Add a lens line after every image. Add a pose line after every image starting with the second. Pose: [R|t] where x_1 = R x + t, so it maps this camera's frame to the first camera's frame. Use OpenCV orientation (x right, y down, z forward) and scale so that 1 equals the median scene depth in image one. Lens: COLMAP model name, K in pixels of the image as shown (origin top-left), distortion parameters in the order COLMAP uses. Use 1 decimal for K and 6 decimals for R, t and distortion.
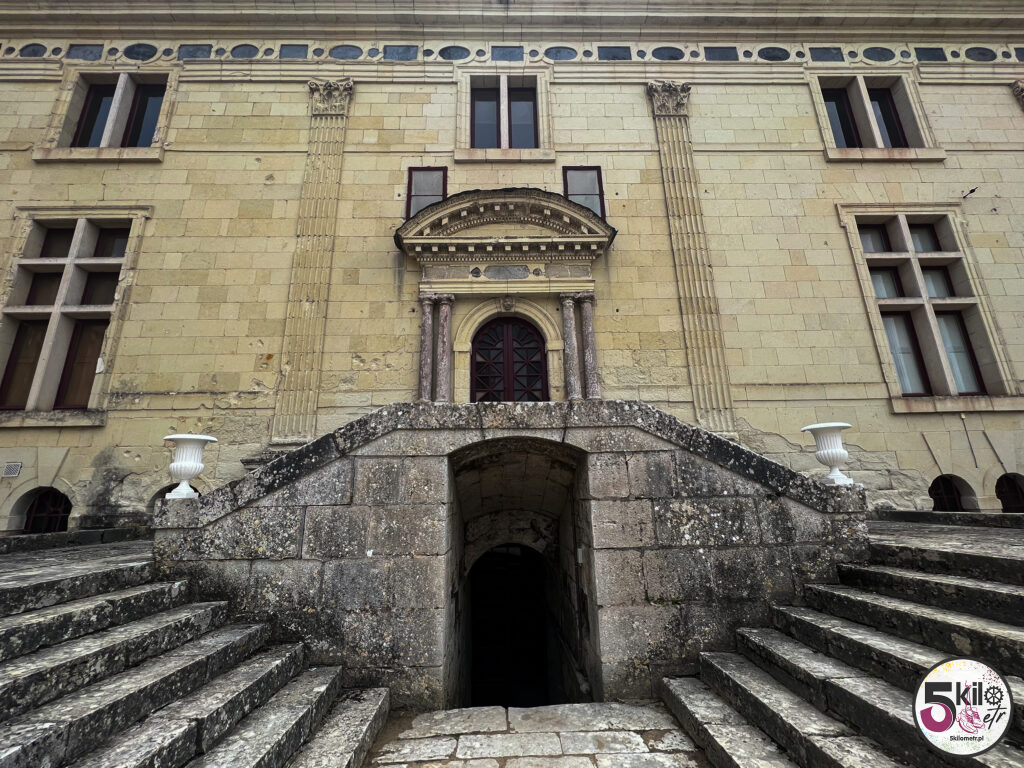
lens RADIAL K [[424.1, 0, 512.0], [0, 424.1, 384.0], [0, 0, 1]] dist [0.000456, -0.000086]
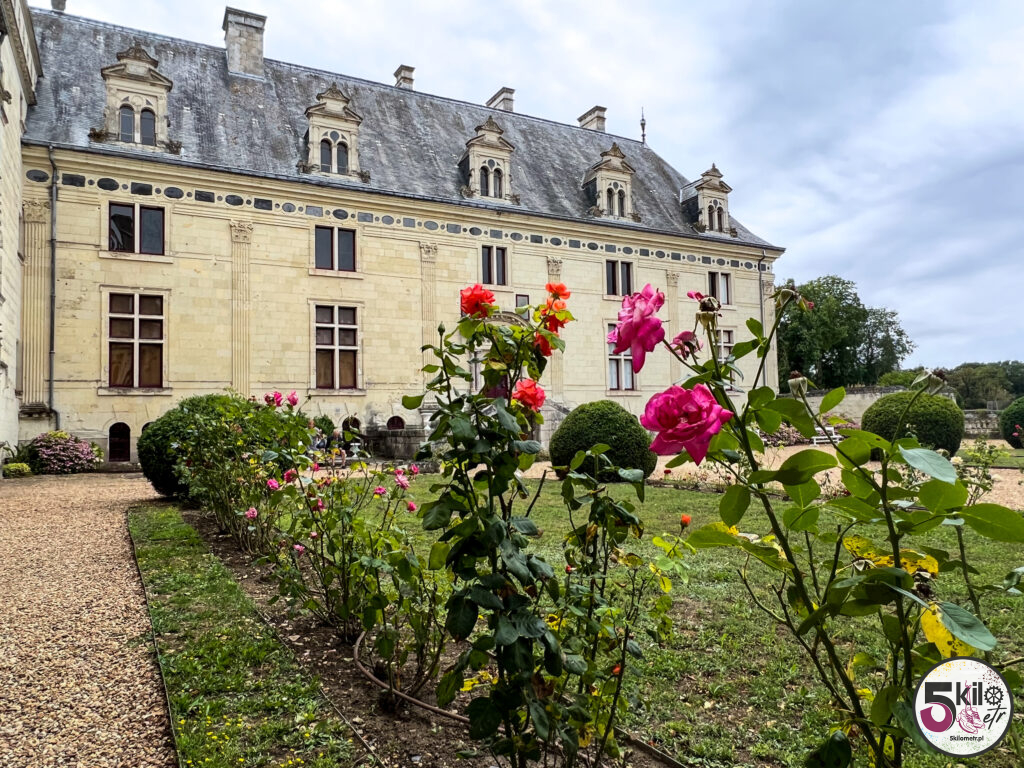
lens RADIAL K [[705.7, 0, 508.9], [0, 705.7, 387.8], [0, 0, 1]] dist [-0.001025, -0.002707]
pose [[0.886456, 0.024933, 0.462141, -2.005603], [-0.114618, 0.979268, 0.167024, -0.722872], [-0.448395, -0.201029, 0.870936, -2.988421]]
